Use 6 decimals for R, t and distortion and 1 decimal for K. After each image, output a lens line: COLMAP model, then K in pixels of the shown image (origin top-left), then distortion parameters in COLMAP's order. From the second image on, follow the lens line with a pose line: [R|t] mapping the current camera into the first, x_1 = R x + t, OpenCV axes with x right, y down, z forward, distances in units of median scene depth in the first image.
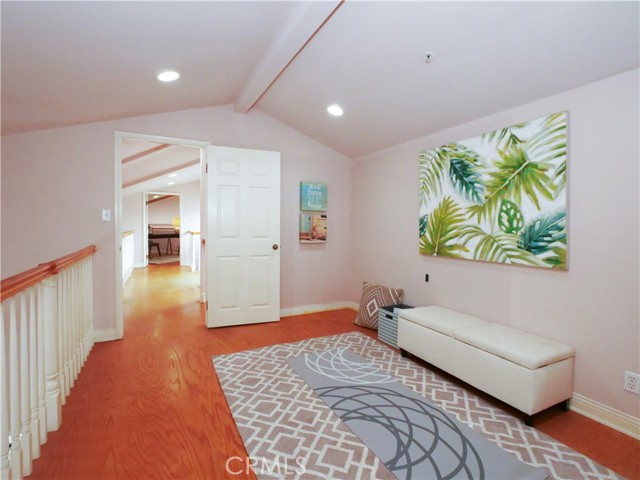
lens RADIAL K [[322.1, 0, 320.0], [0, 322.1, 239.2], [0, 0, 1]] dist [-0.003288, -0.000297]
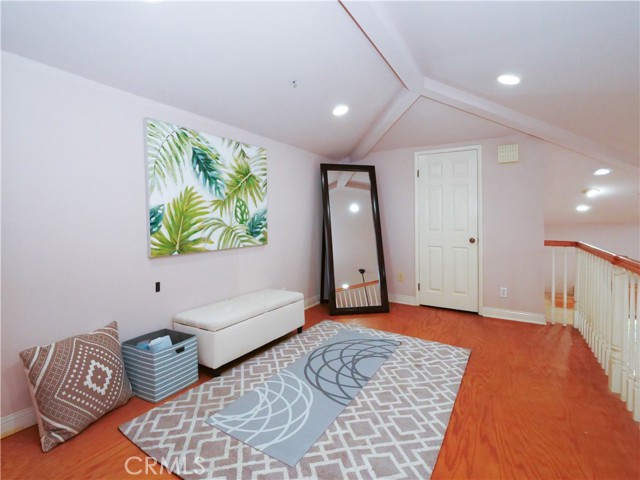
lens RADIAL K [[322.1, 0, 315.8], [0, 322.1, 216.3], [0, 0, 1]] dist [-0.003288, -0.000297]
pose [[-0.524496, -0.007925, 0.851376, -0.687294], [0.031444, 0.999094, 0.028671, -0.077342], [-0.850832, 0.041808, -0.523772, 1.430992]]
